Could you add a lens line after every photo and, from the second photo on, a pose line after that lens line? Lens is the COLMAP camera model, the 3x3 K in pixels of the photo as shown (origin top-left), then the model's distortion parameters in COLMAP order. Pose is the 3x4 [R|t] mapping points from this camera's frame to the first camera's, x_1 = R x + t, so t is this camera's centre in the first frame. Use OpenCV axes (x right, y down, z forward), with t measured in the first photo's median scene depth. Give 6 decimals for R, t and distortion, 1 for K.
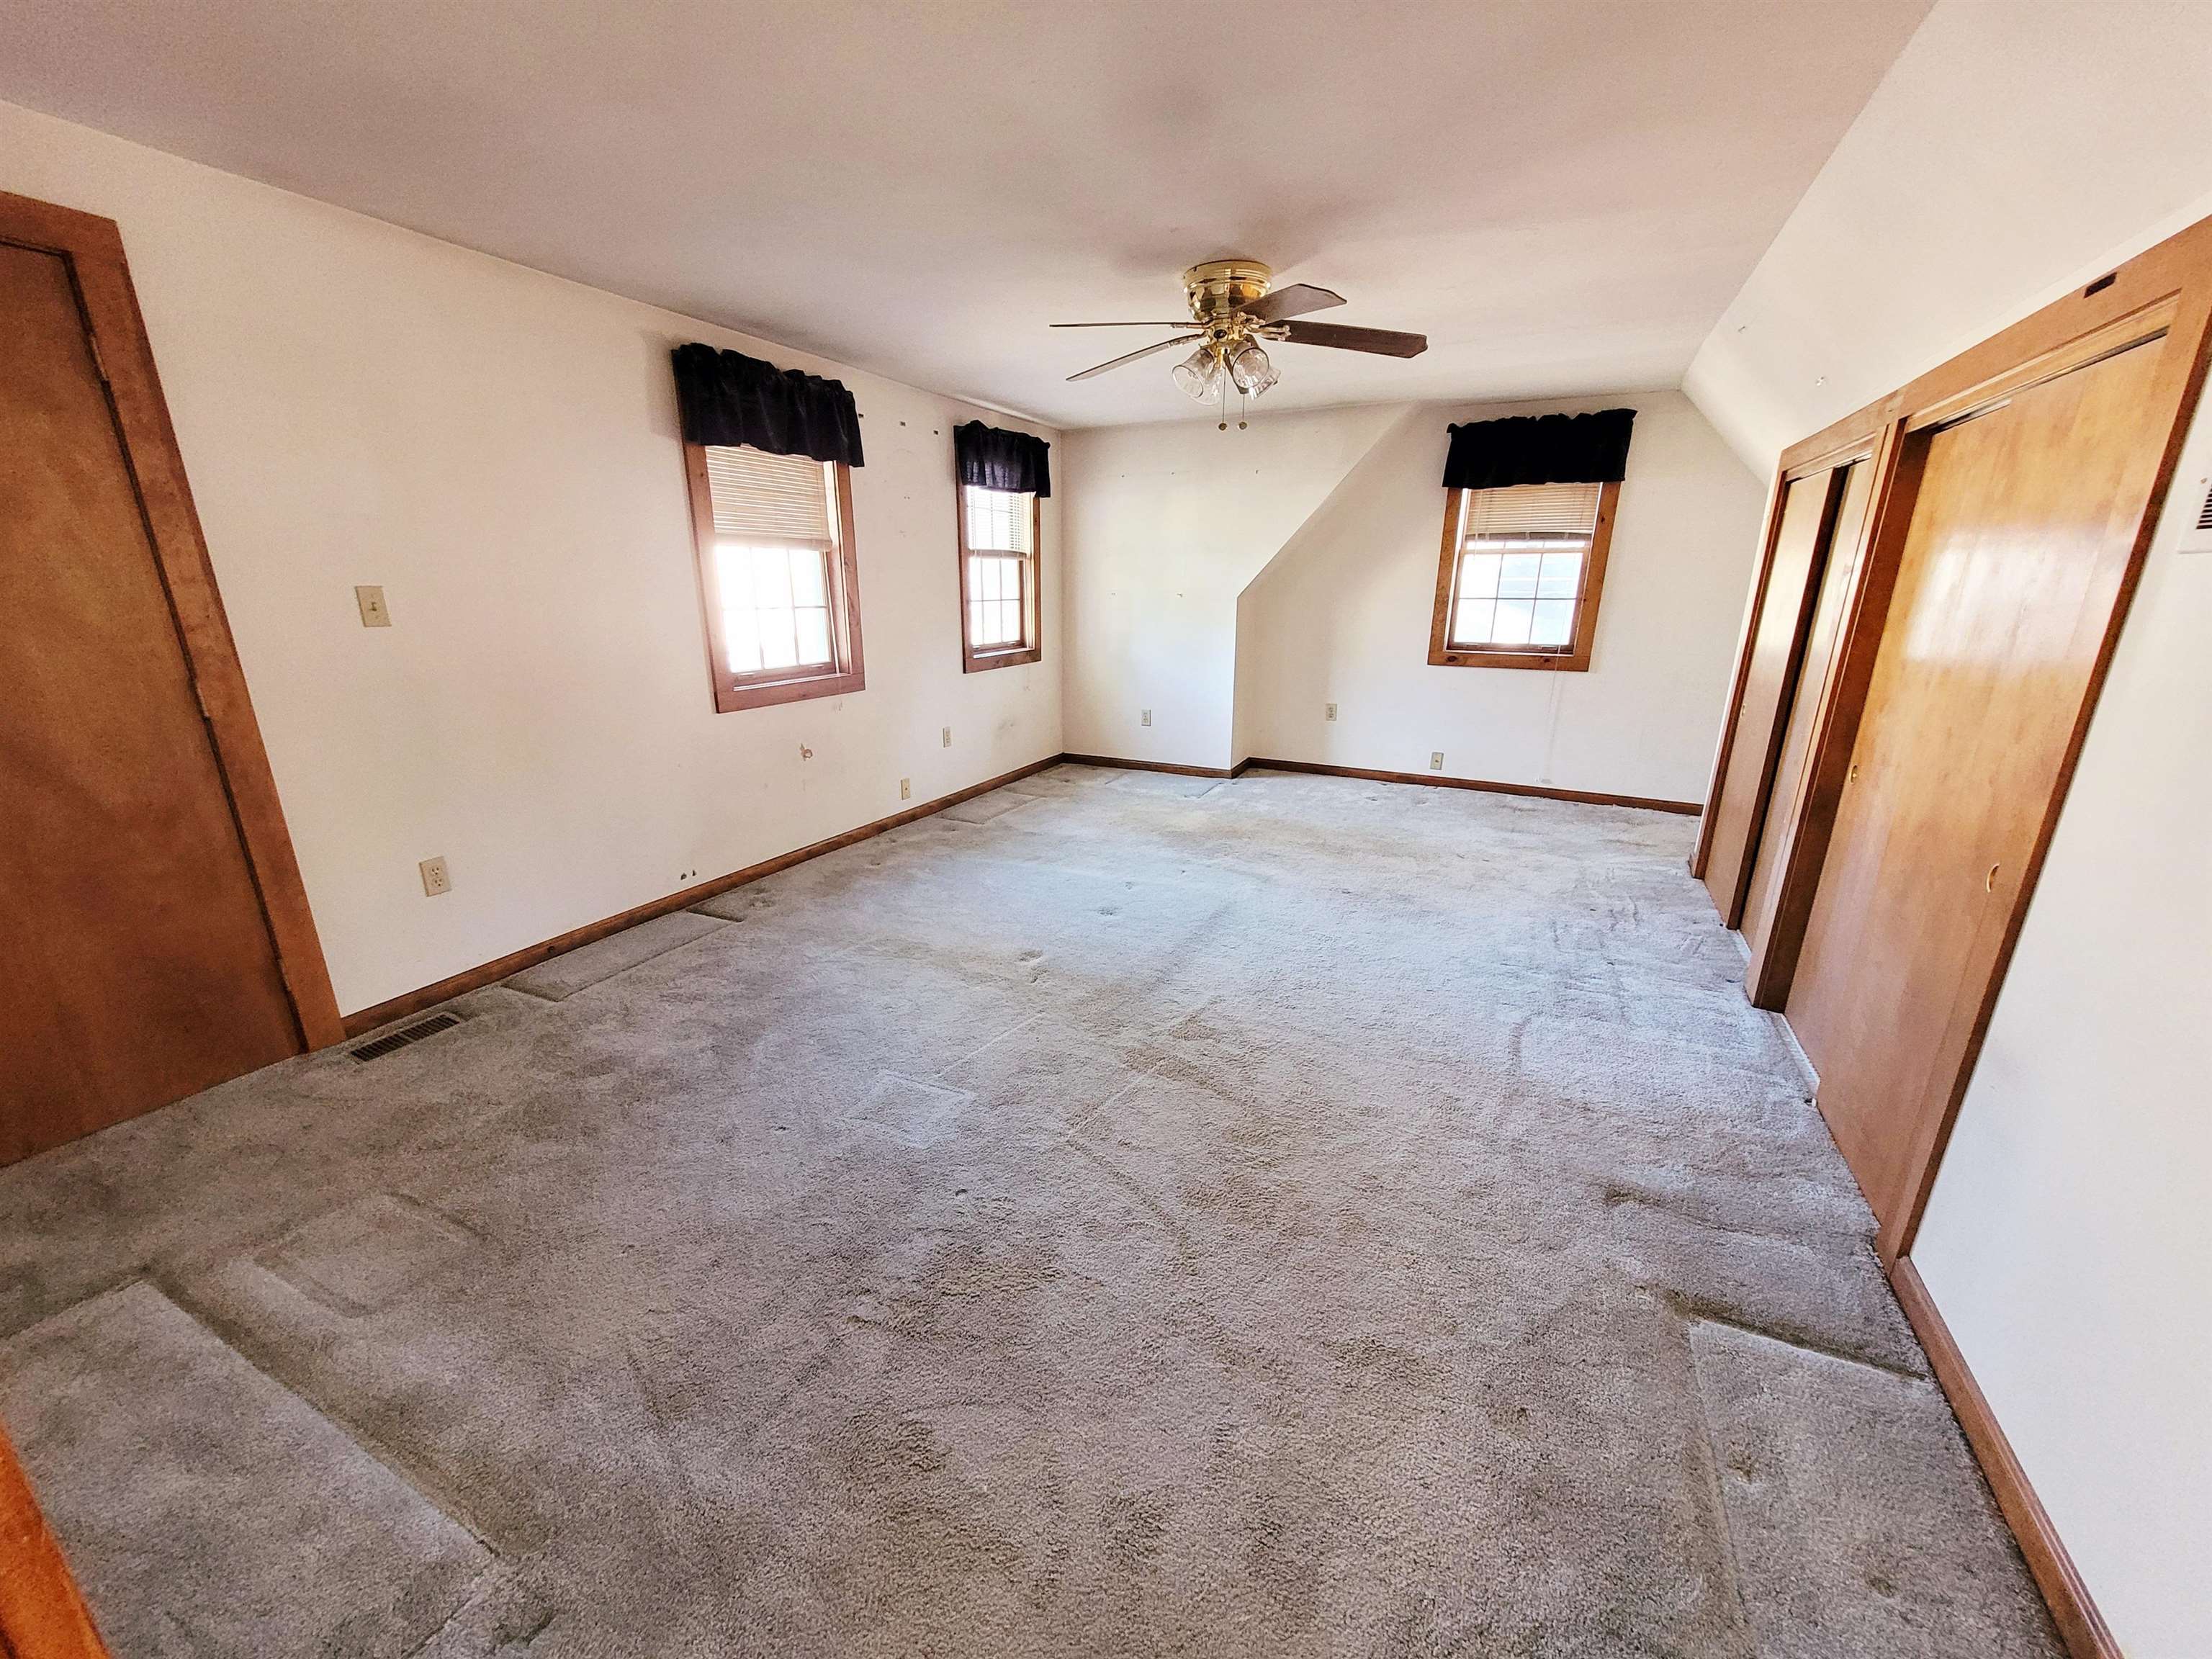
lens RADIAL K [[856.1, 0, 1105.9], [0, 856.1, 839.7], [0, 0, 1]] dist [-0.001242, -0.003104]
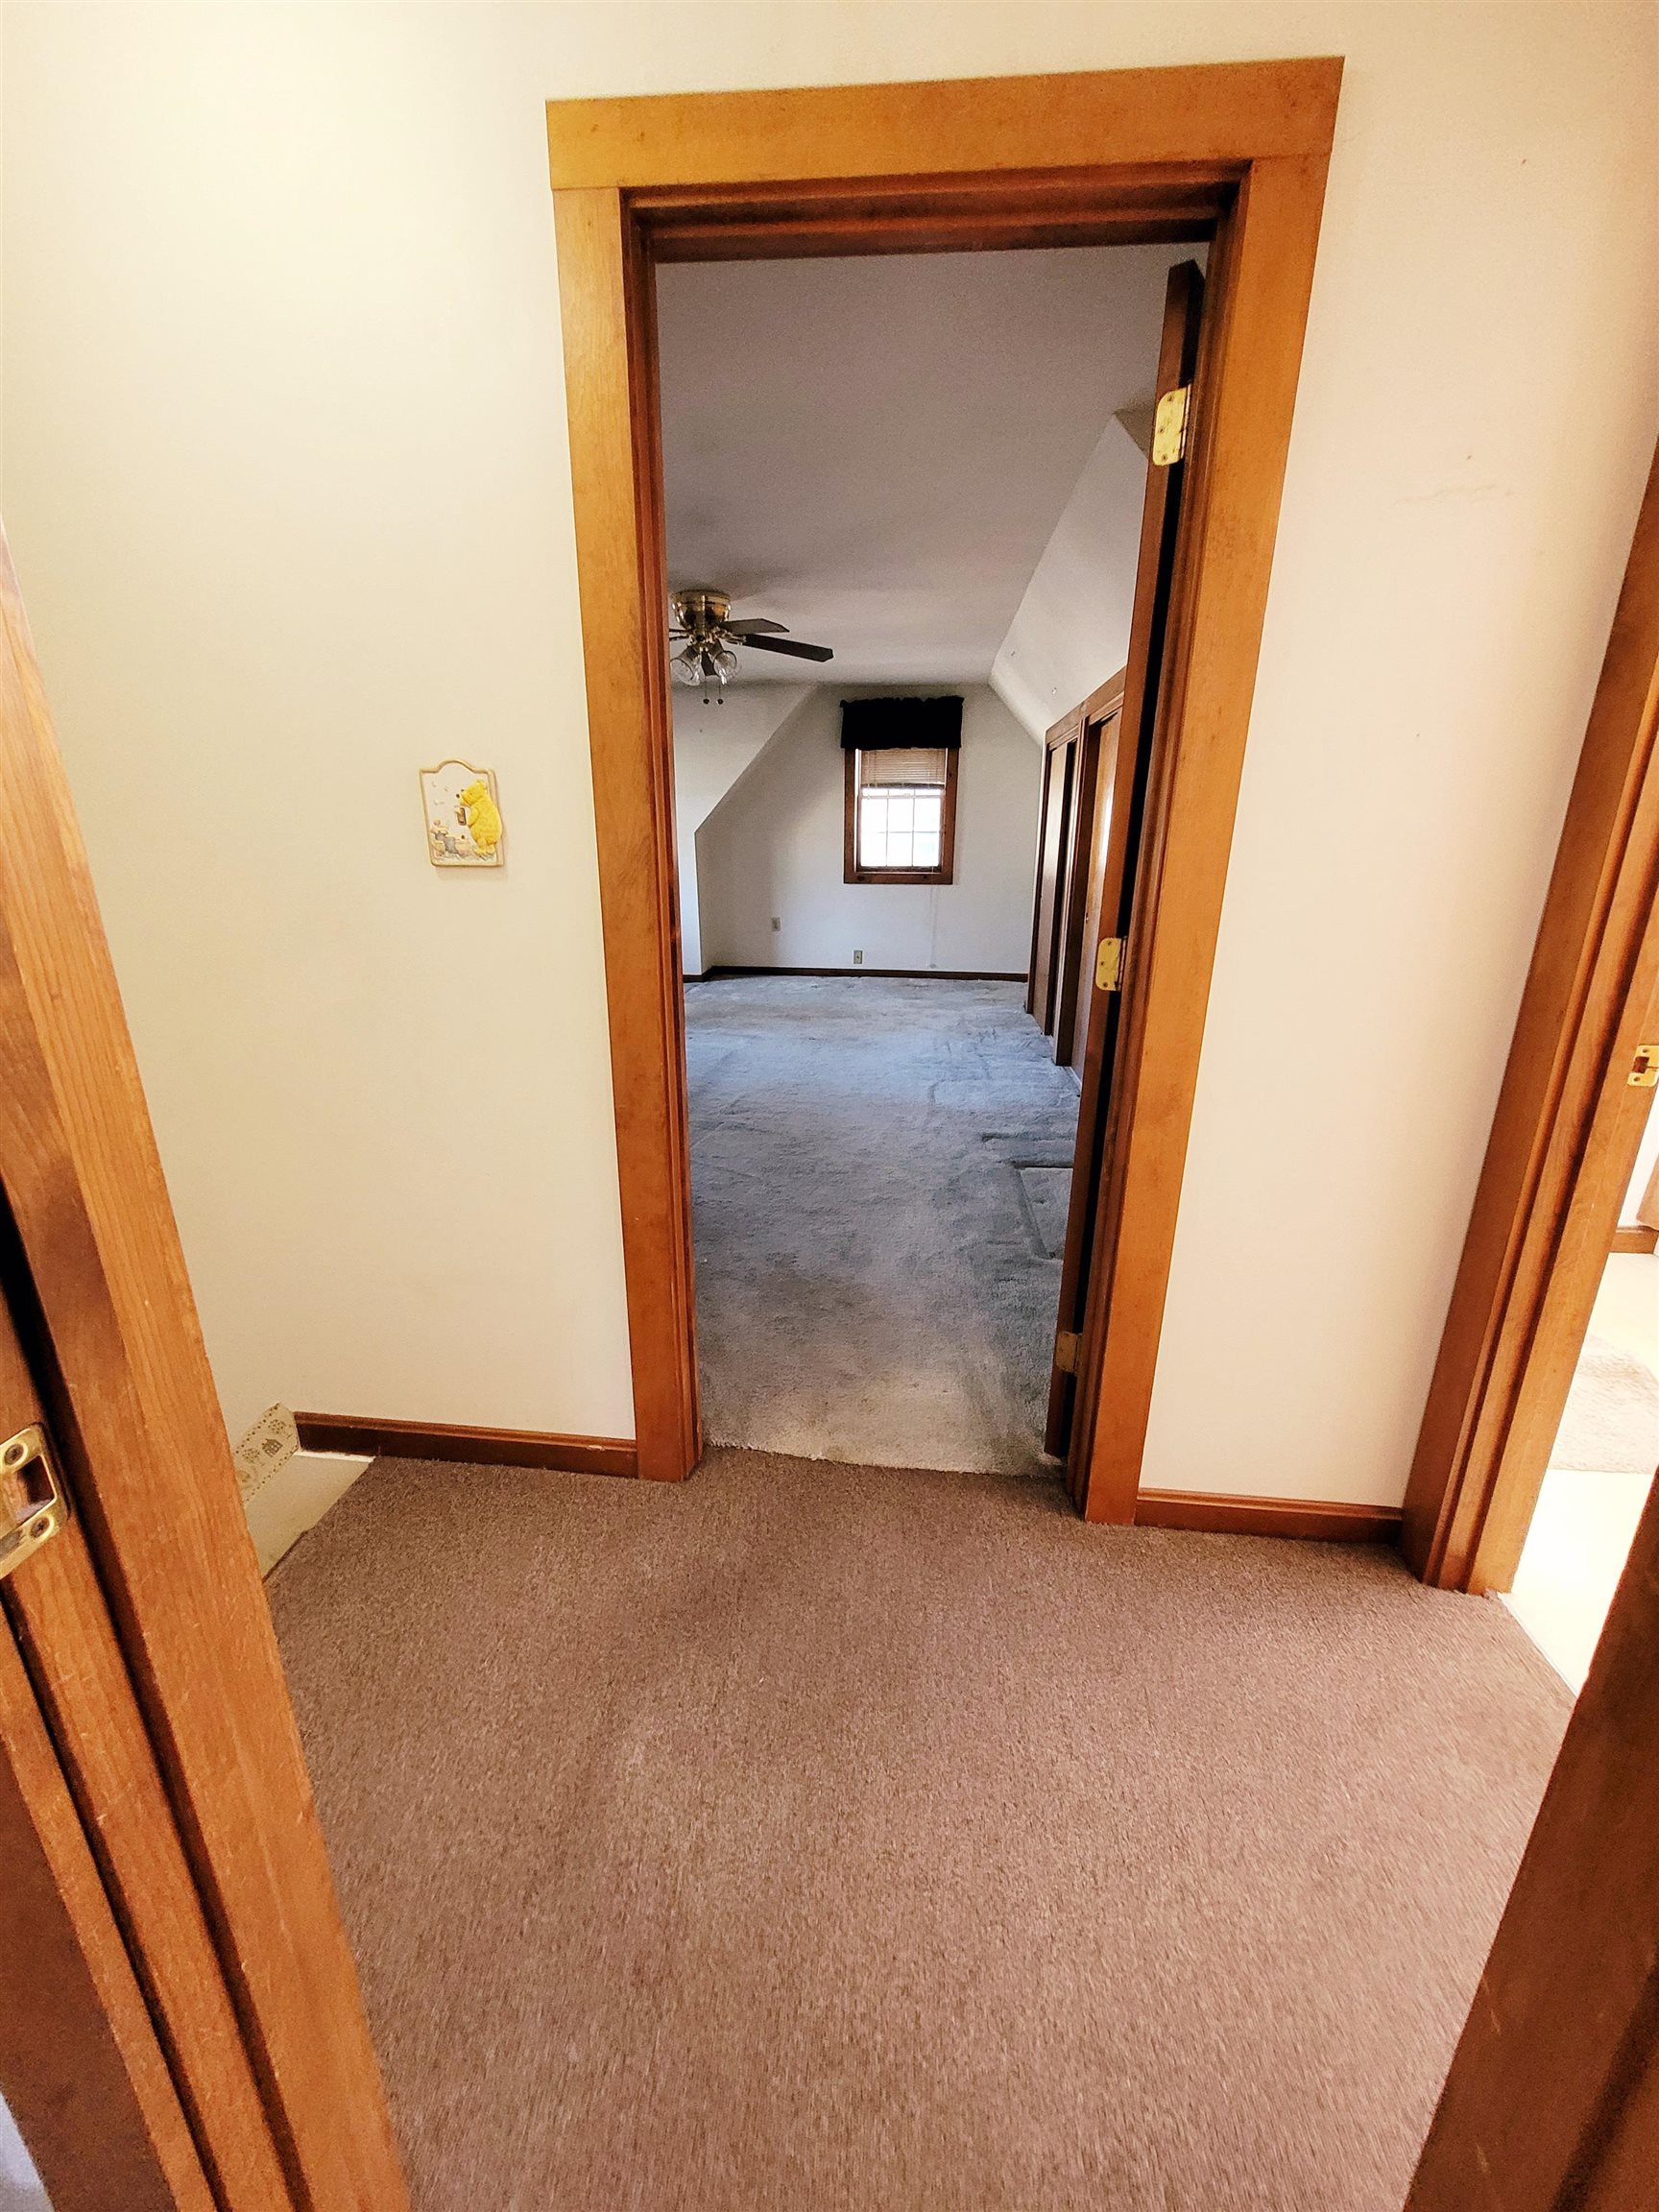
lens RADIAL K [[856.1, 0, 843.0], [0, 856.1, 1104.6], [0, 0, 1]] dist [-0.001242, -0.003104]
pose [[0.931366, -0.111204, 0.346684, -0.158715], [0.107722, 0.993747, 0.029365, 0.125718], [-0.347782, 0.009996, 0.937522, -0.304538]]
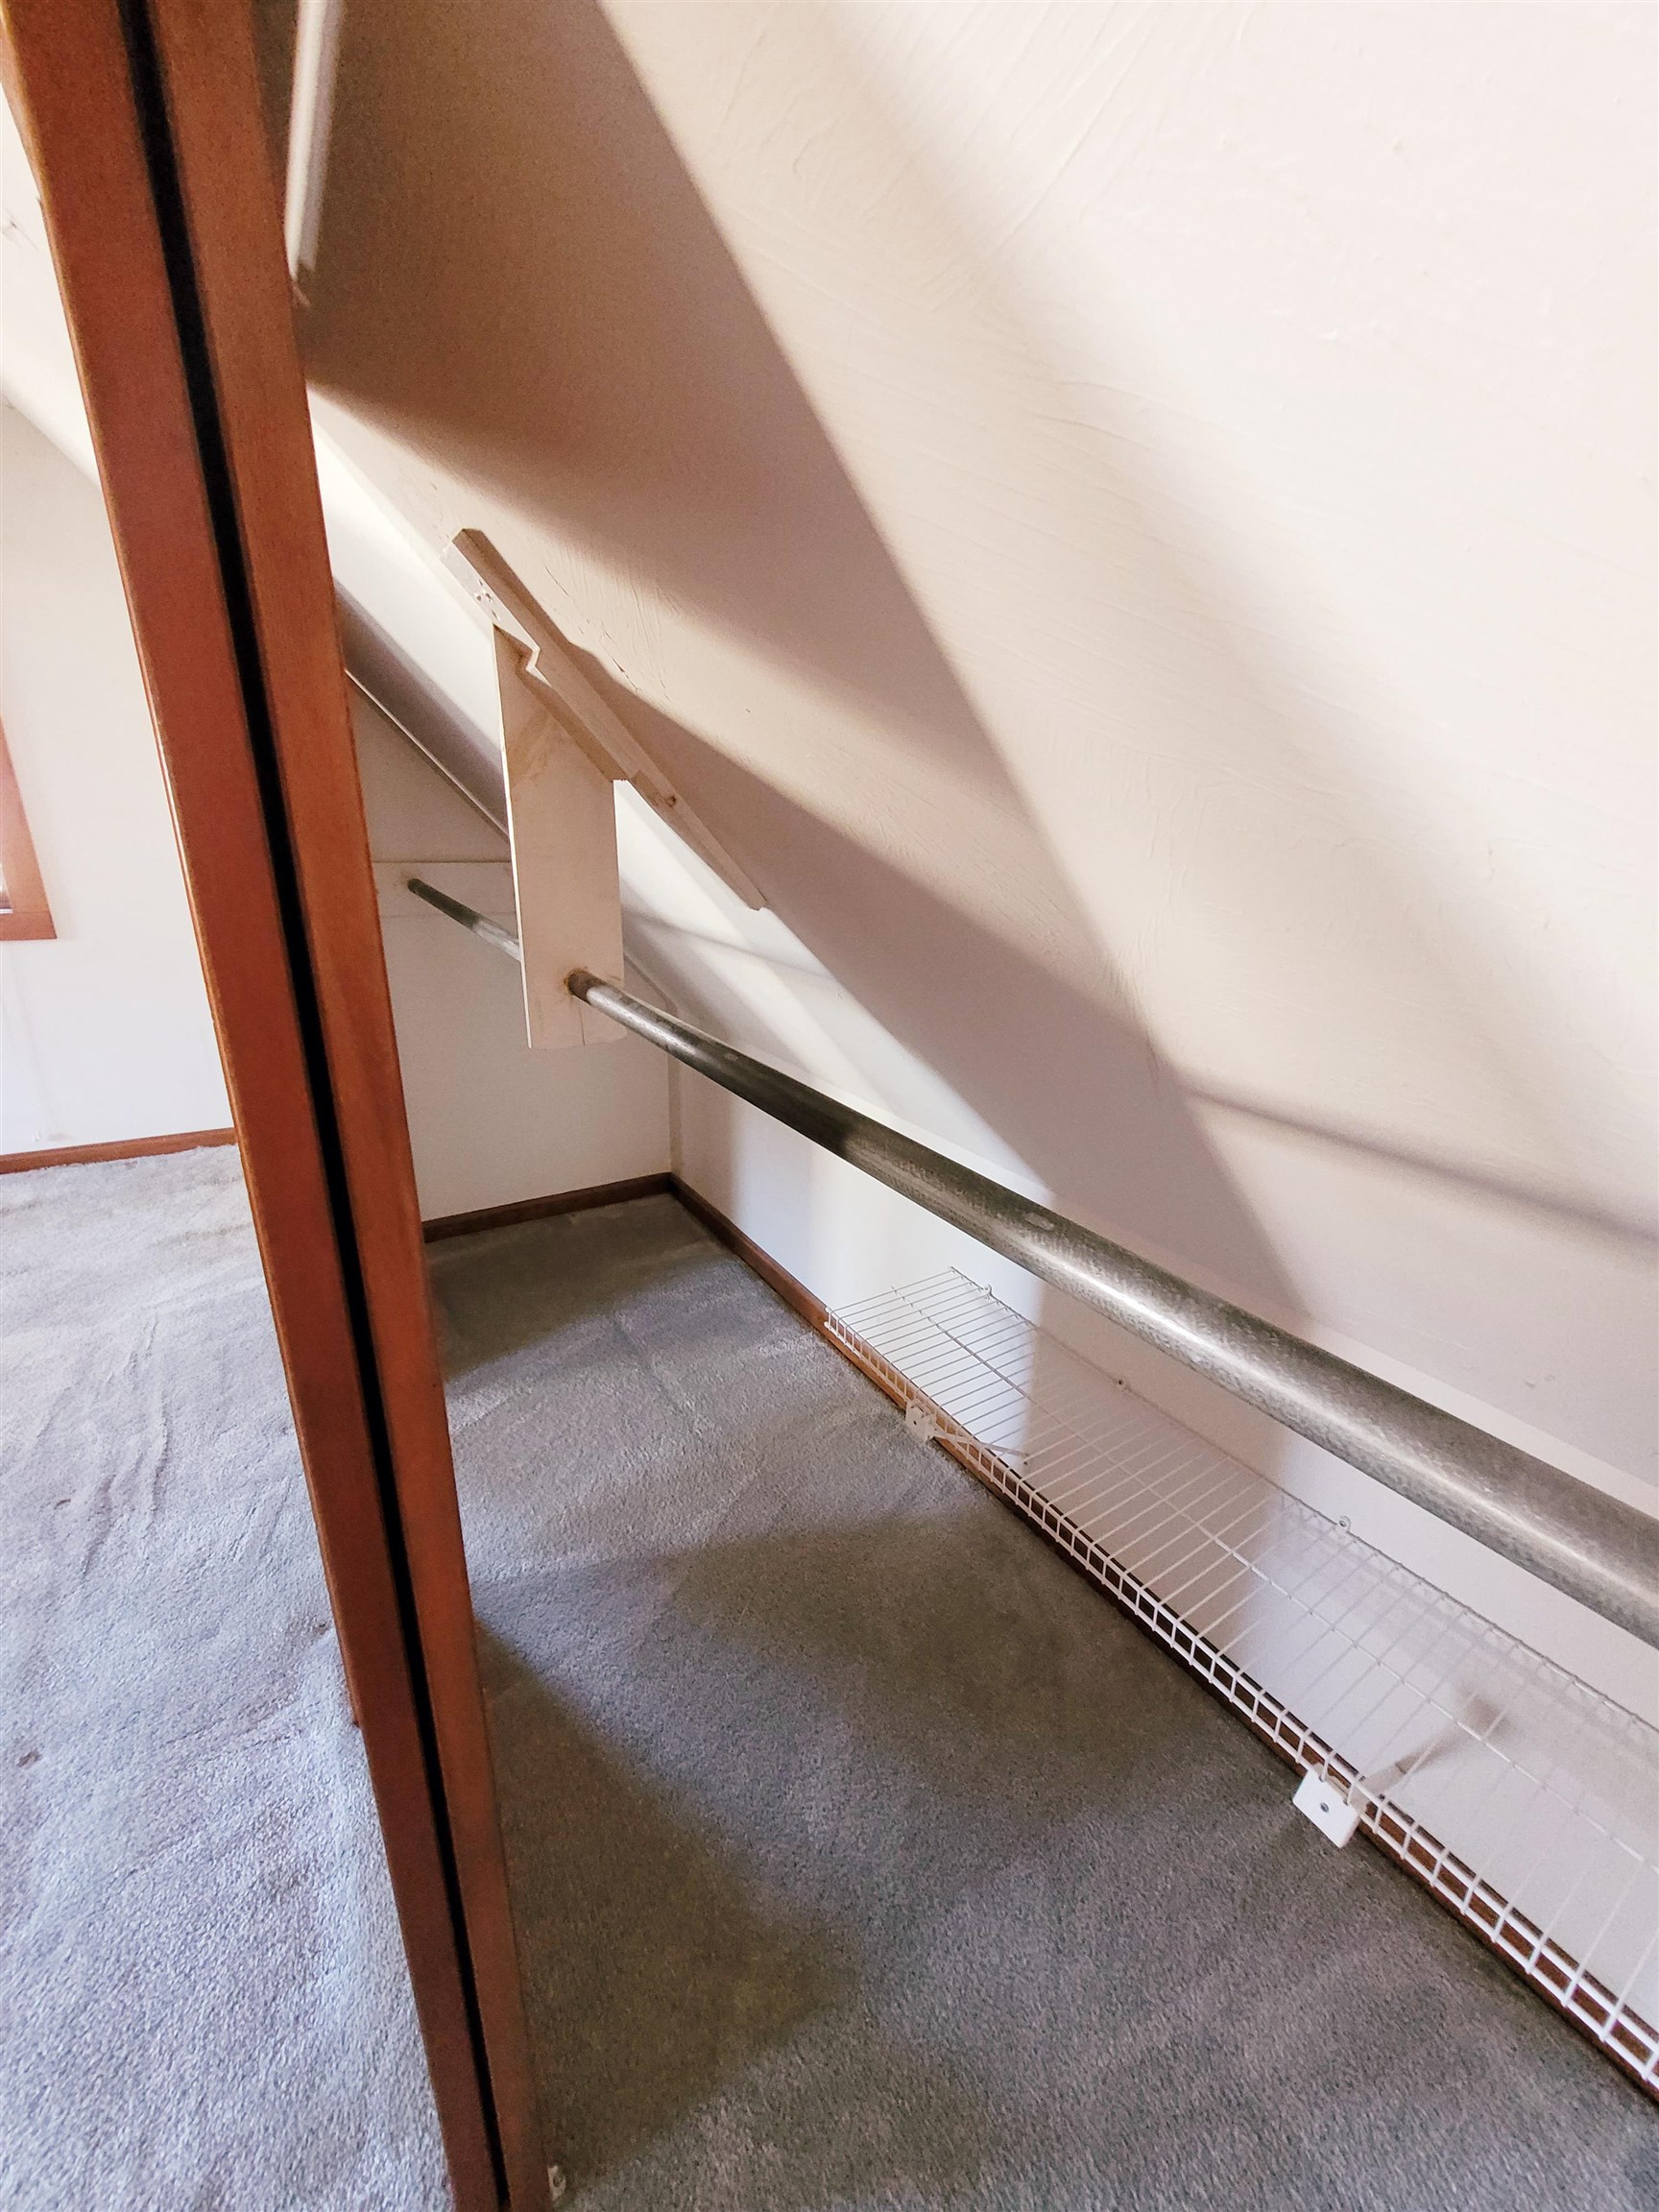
lens RADIAL K [[856.1, 0, 840.0], [0, 856.1, 1103.8], [0, 0, 1]] dist [-0.001242, -0.003104]
pose [[0.510406, -0.276280, 0.814343, 0.433300], [0.221879, 0.957230, 0.185690, -0.104276], [-0.830816, 0.085909, 0.549876, 0.360098]]
